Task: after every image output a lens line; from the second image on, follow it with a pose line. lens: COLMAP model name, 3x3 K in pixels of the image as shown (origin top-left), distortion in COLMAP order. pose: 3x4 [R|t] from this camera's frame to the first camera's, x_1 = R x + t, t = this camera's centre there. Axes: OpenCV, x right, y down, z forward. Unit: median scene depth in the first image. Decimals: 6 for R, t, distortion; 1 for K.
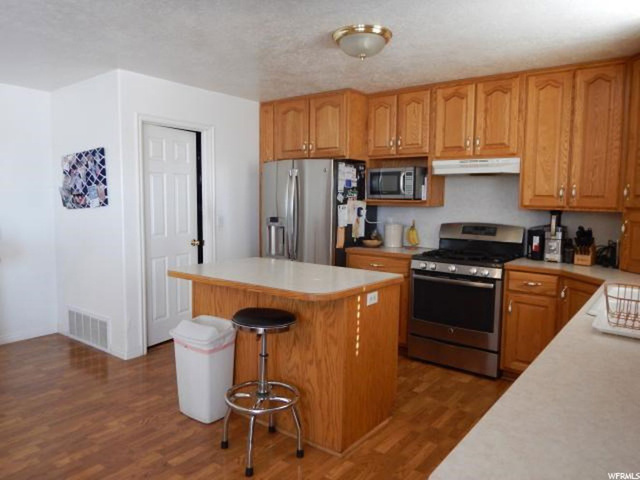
lens RADIAL K [[438.8, 0, 317.9], [0, 438.8, 240.9], [0, 0, 1]] dist [-0.026639, 0.004528]
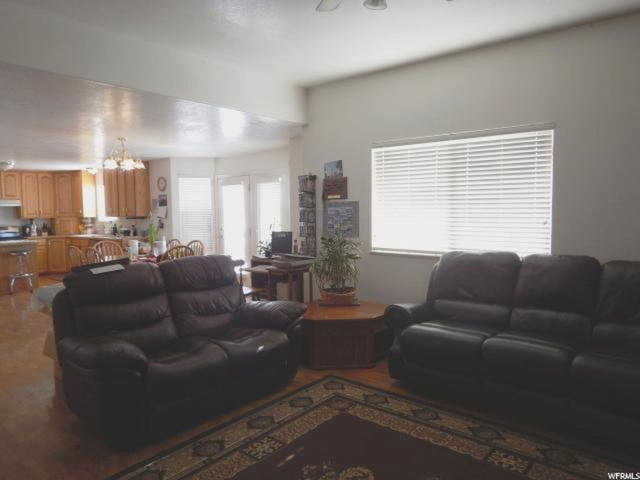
lens RADIAL K [[438.8, 0, 321.2], [0, 438.8, 242.4], [0, 0, 1]] dist [-0.026639, 0.004528]
pose [[0.016732, -0.084967, 0.996243, -2.150039], [0.115428, 0.989885, 0.082486, 0.064910], [-0.993175, 0.113614, 0.026371, -0.899713]]
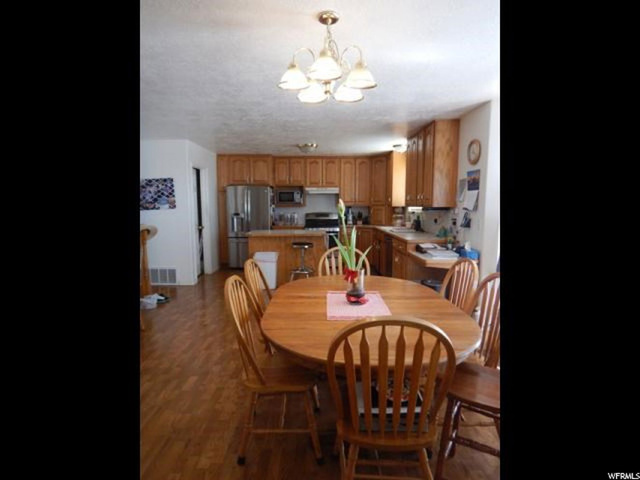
lens RADIAL K [[343.5, 0, 321.8], [0, 343.5, 240.3], [0, 0, 1]] dist [0.036774, 0.000376]
pose [[0.784579, -0.078482, 0.615042, -0.915066], [0.072838, 0.996755, 0.034274, 0.054540], [-0.615736, 0.017908, 0.787749, -0.595623]]
